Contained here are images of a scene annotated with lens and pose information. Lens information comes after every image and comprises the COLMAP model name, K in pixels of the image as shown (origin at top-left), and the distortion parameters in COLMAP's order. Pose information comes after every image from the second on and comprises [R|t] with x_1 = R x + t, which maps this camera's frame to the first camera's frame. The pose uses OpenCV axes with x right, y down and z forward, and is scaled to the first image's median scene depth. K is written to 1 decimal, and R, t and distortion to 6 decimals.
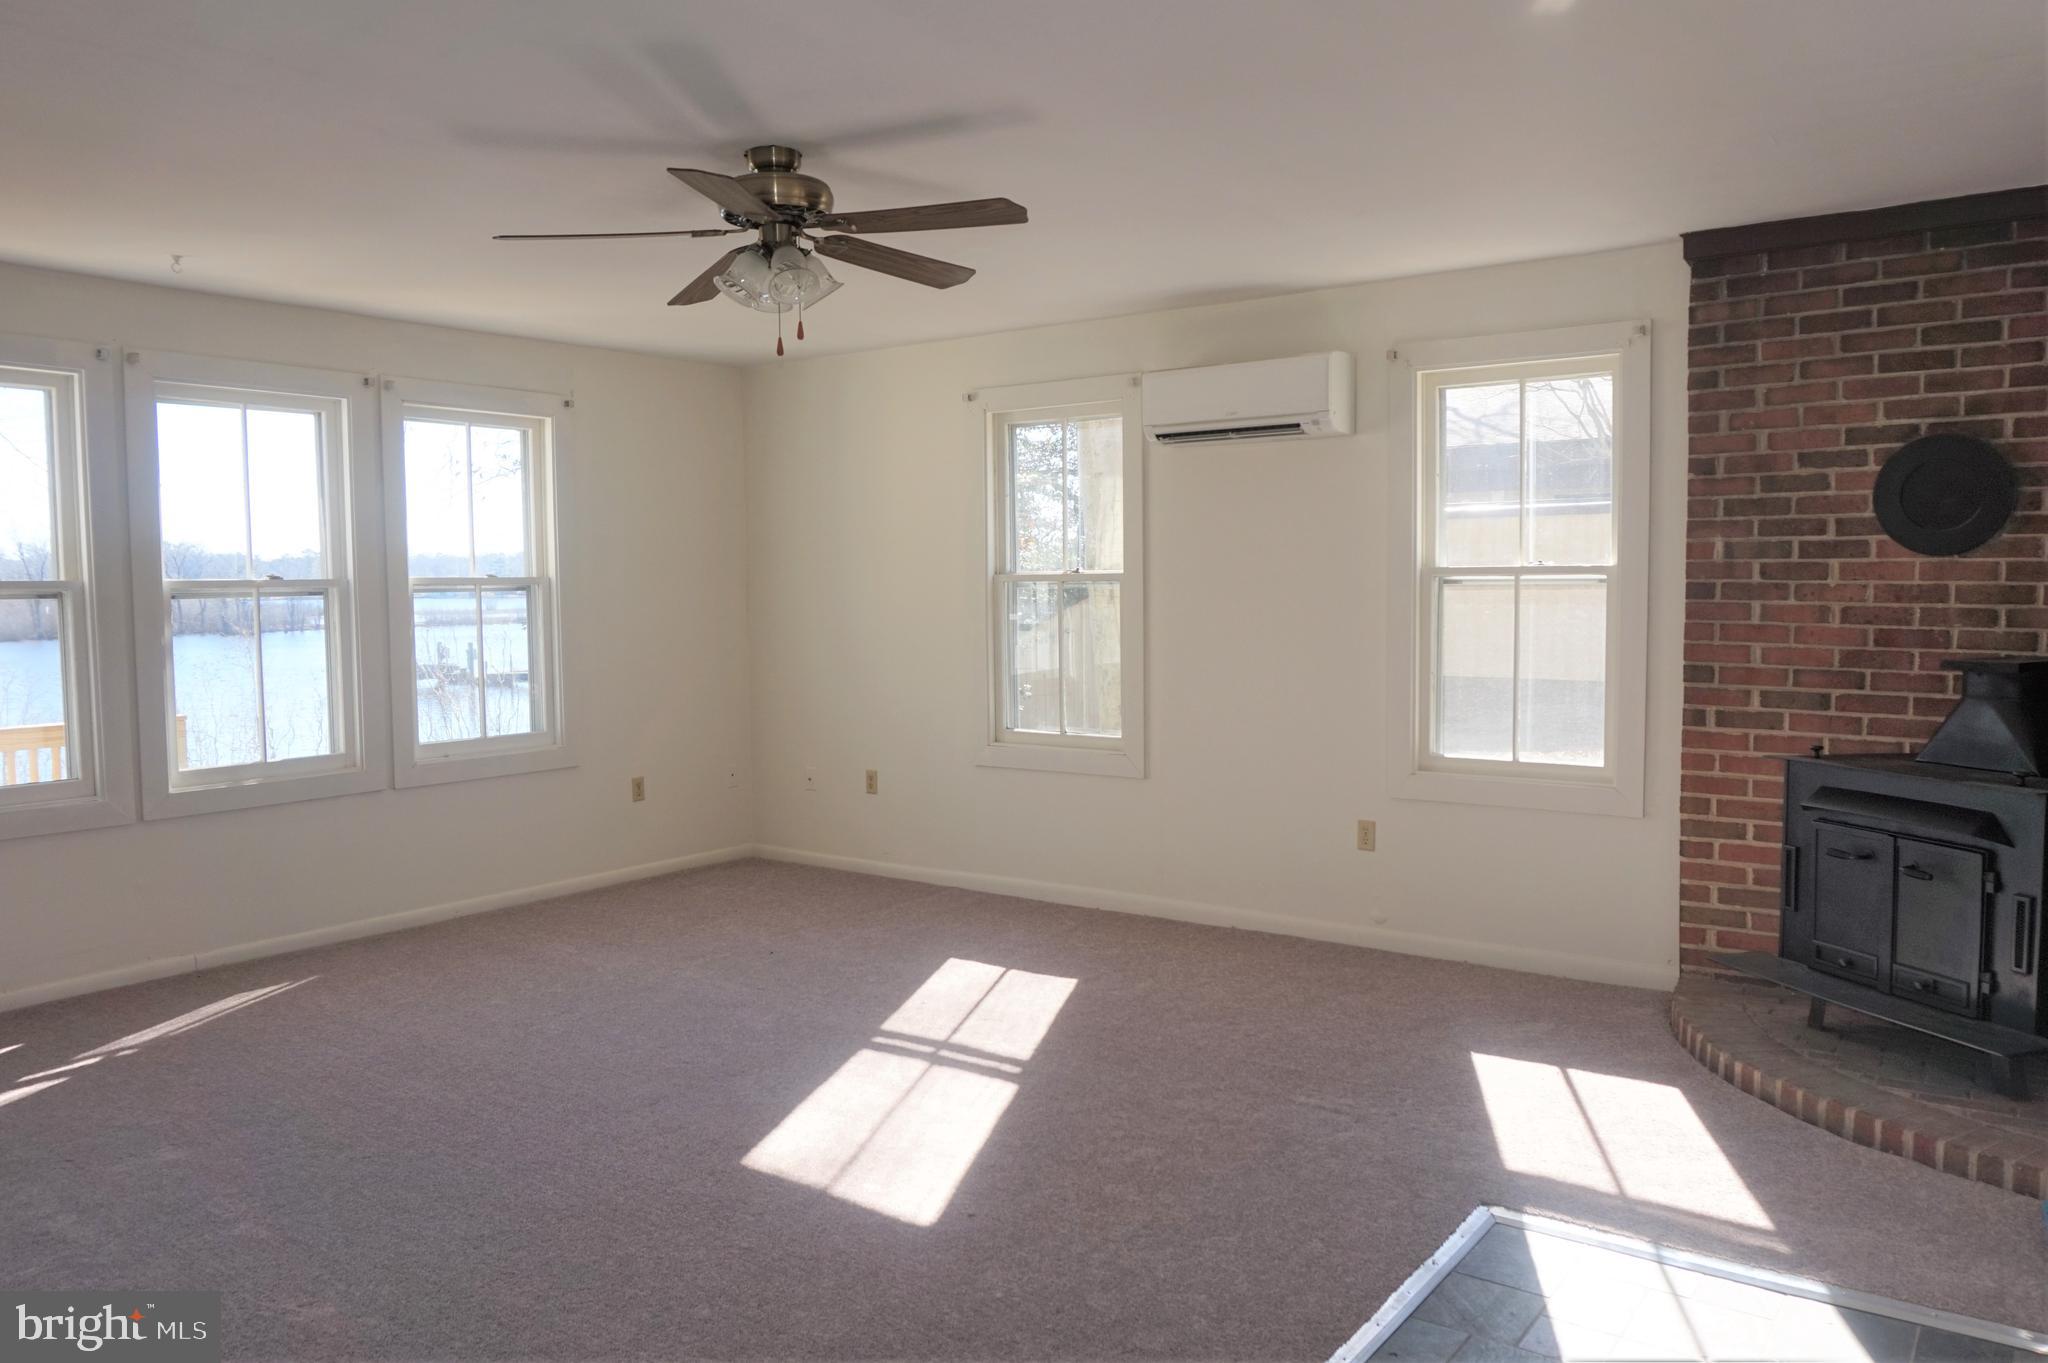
lens RADIAL K [[1431.2, 0, 1008.9], [0, 1431.2, 683.0], [0, 0, 1]] dist [-0.035264, 0.016656]
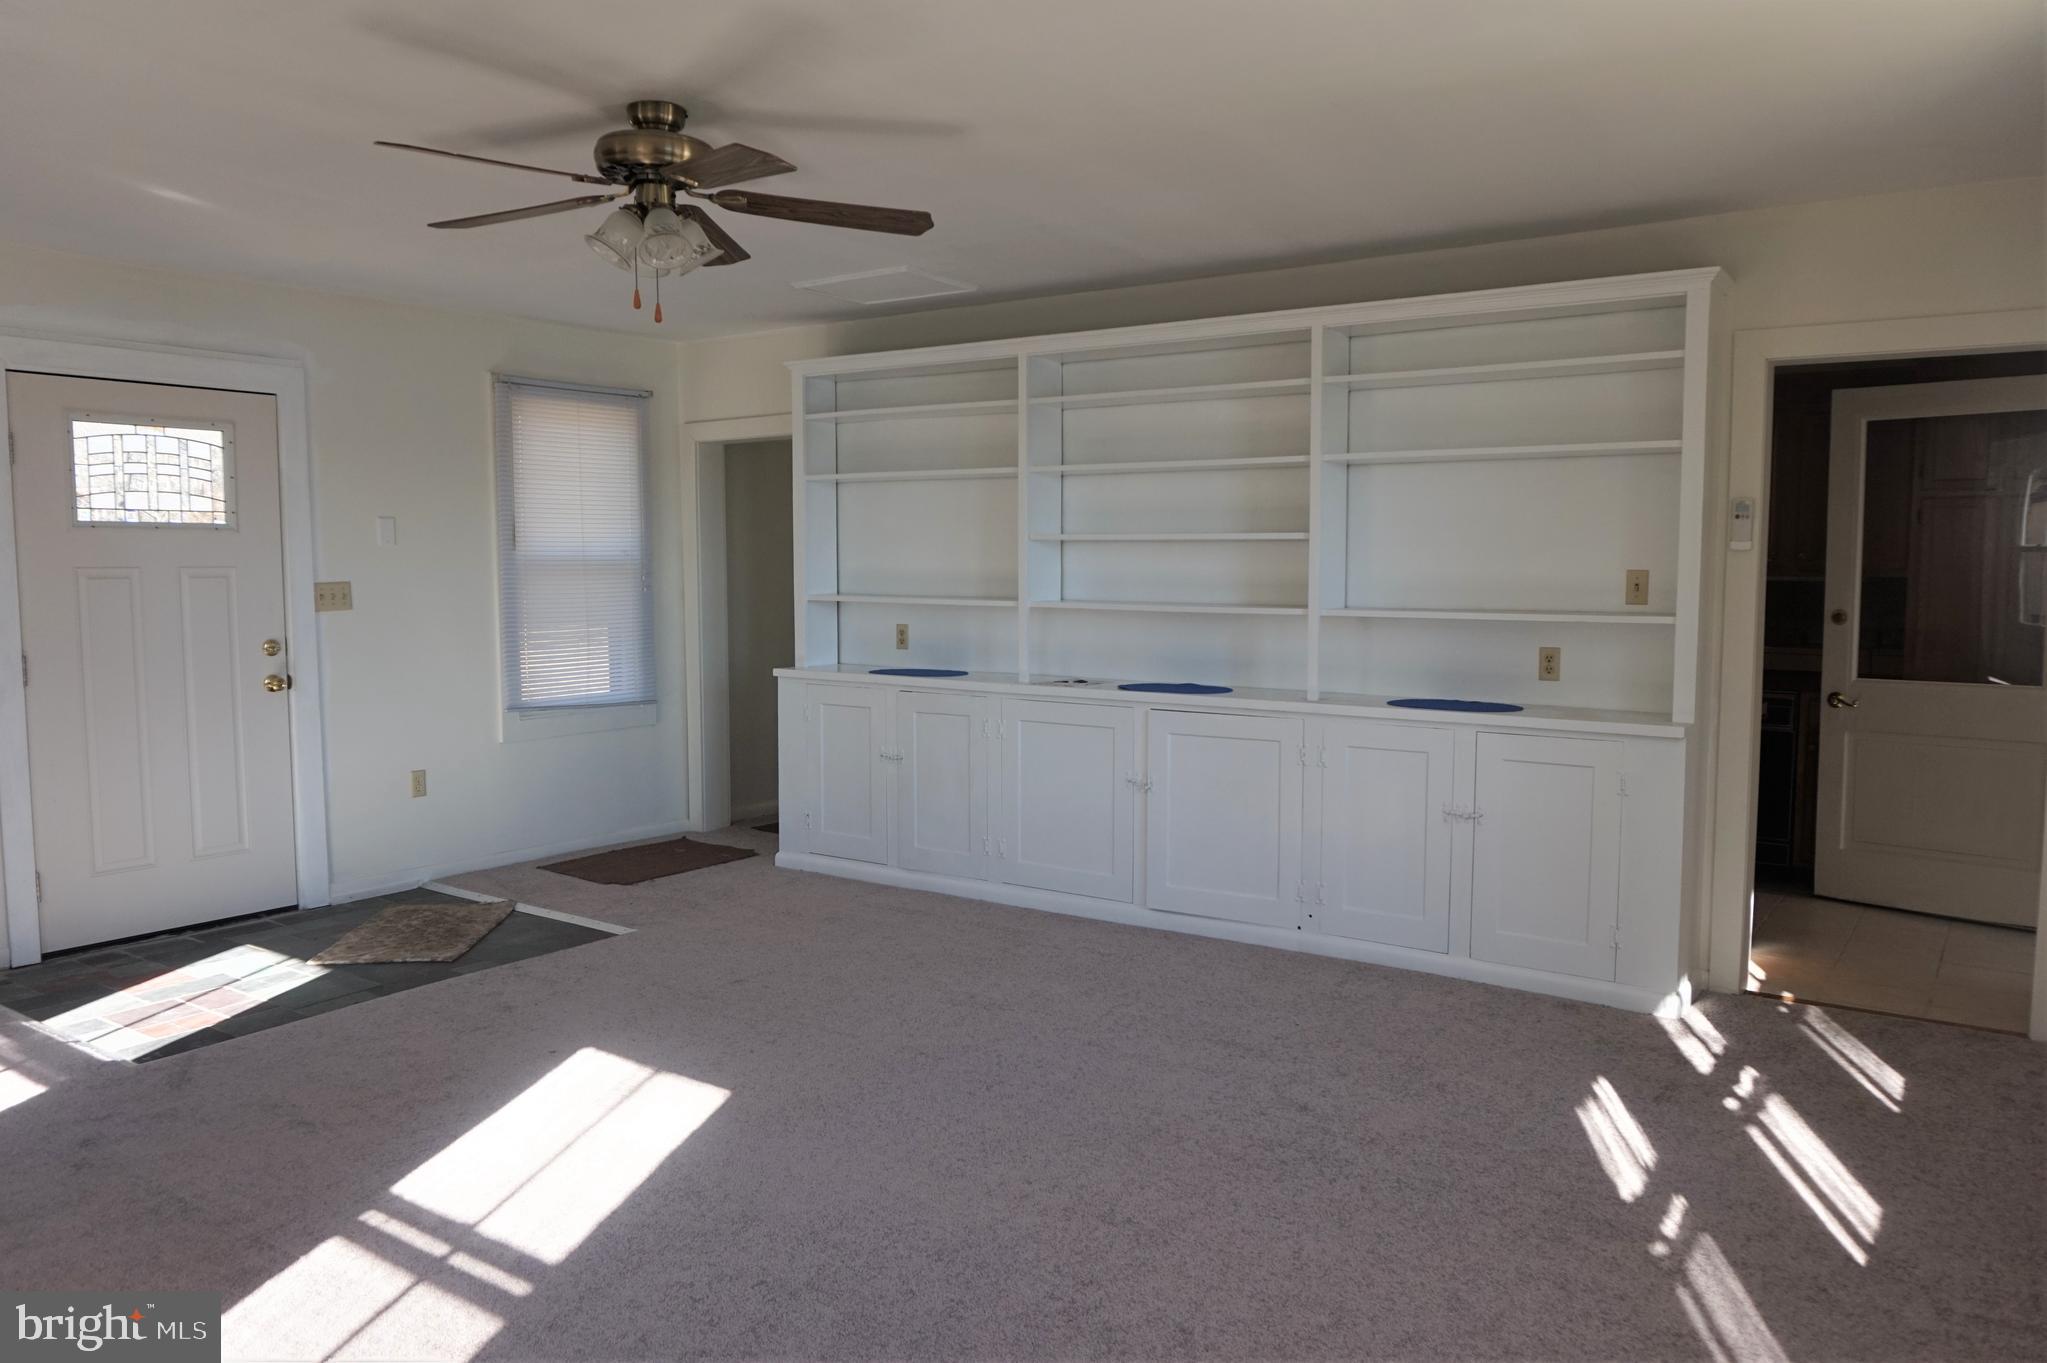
lens RADIAL K [[1430.5, 0, 1038.7], [0, 1430.5, 684.2], [0, 0, 1]] dist [-0.035264, 0.016656]
pose [[-0.999249, 0.012359, -0.036727, -0.298316], [0.006426, 0.987503, 0.157468, -0.109991], [0.038214, 0.157114, -0.986841, 1.573254]]
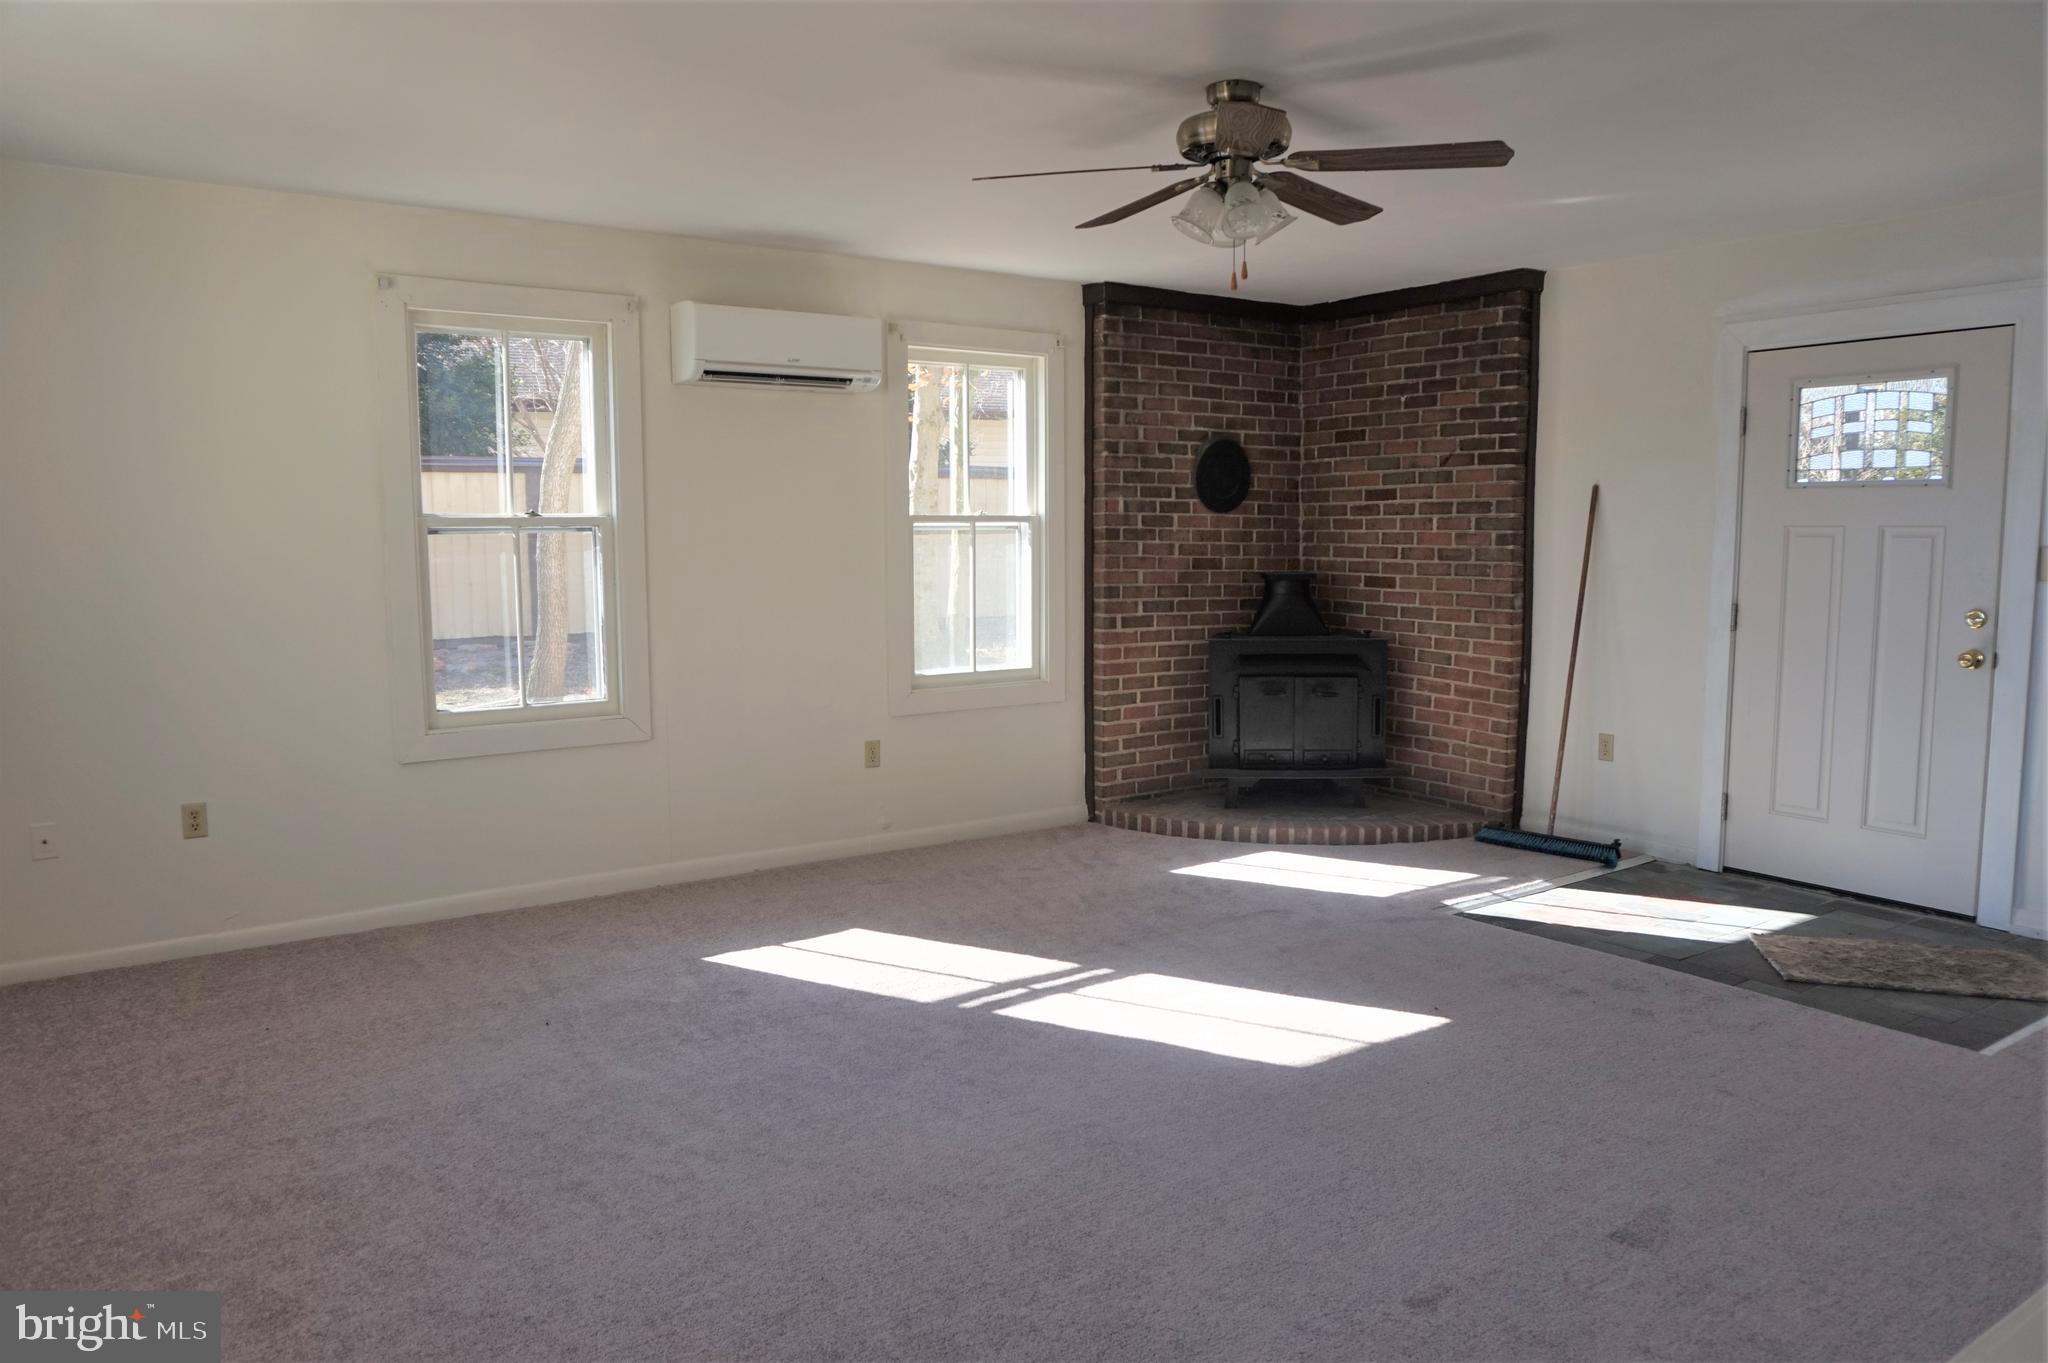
lens RADIAL K [[1431.2, 0, 1022.7], [0, 1431.2, 676.0], [0, 0, 1]] dist [-0.035264, 0.016656]
pose [[0.316579, -0.087184, 0.944551, -0.945904], [0.067814, 0.995299, 0.069139, -0.029405], [-0.946139, 0.042166, 0.321003, 0.647273]]
